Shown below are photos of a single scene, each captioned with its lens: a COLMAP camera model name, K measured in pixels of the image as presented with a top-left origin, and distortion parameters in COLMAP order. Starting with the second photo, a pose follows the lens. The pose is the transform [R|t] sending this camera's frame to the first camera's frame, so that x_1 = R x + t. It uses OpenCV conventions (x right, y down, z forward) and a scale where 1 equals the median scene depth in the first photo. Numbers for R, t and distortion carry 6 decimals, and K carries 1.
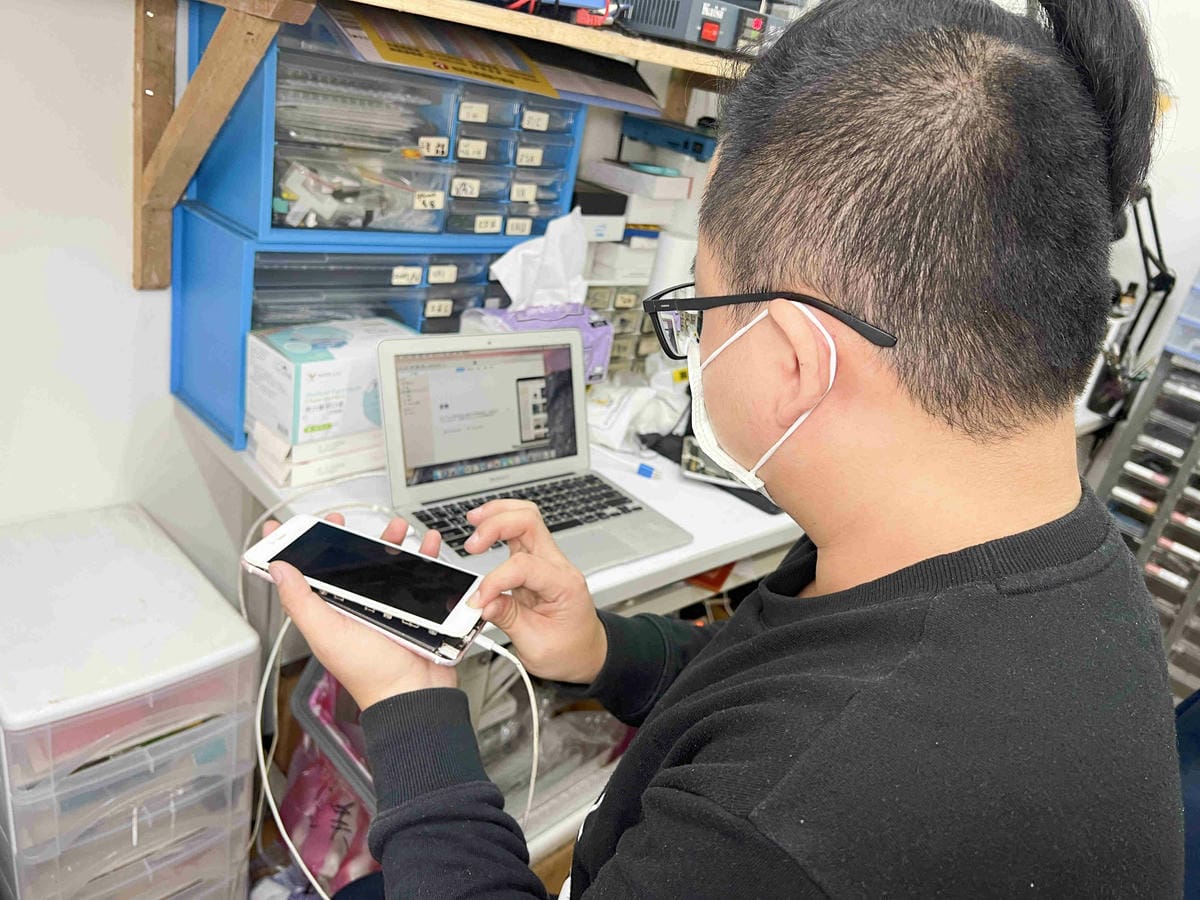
lens RADIAL K [[937.0, 0, 605.9], [0, 937.0, 450.1], [0, 0, 1]] dist [0.013729, -0.030481]
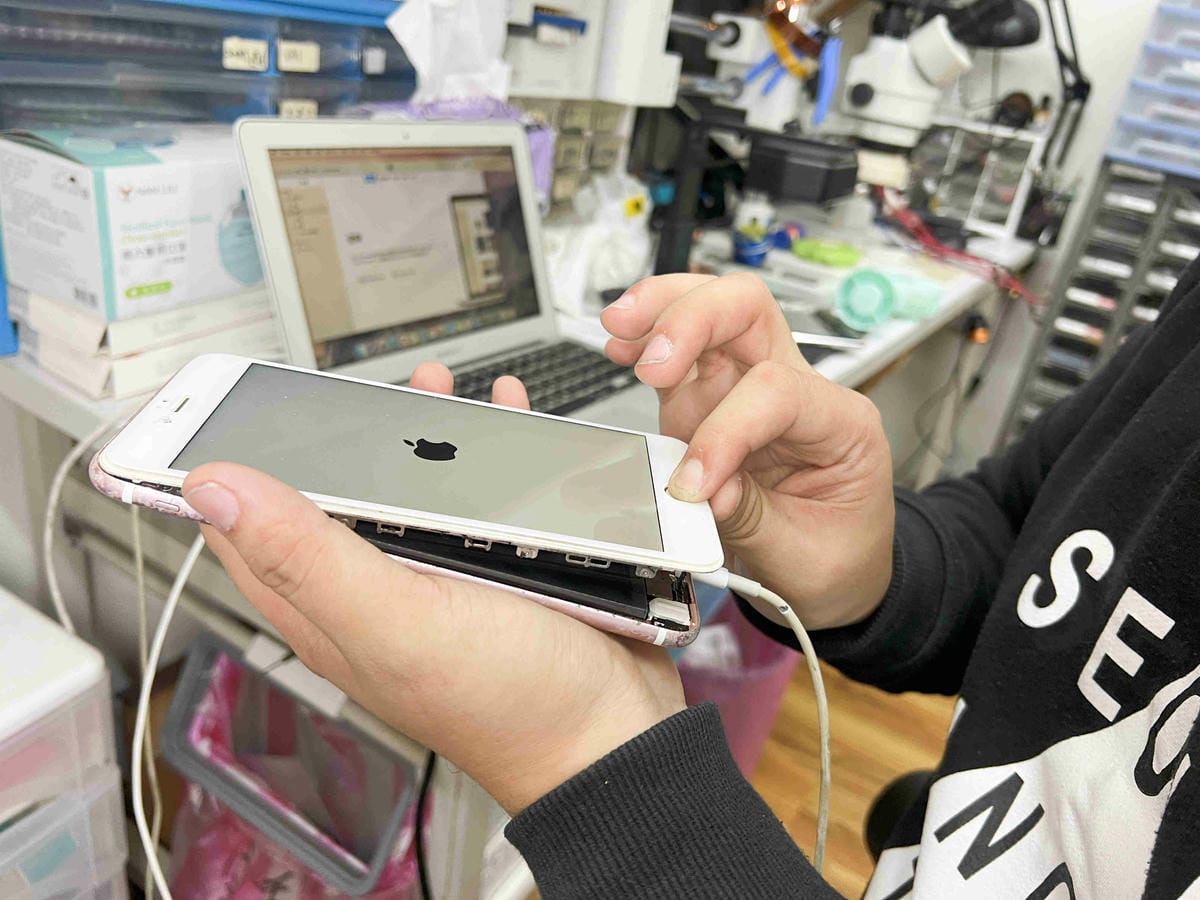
lens RADIAL K [[937.0, 0, 596.5], [0, 937.0, 454.8], [0, 0, 1]] dist [0.013729, -0.030481]
pose [[0.969920, -0.144316, 0.196032, -0.149875], [0.130630, 0.988108, 0.081106, 0.060392], [-0.205406, -0.053059, 0.977238, 0.330792]]
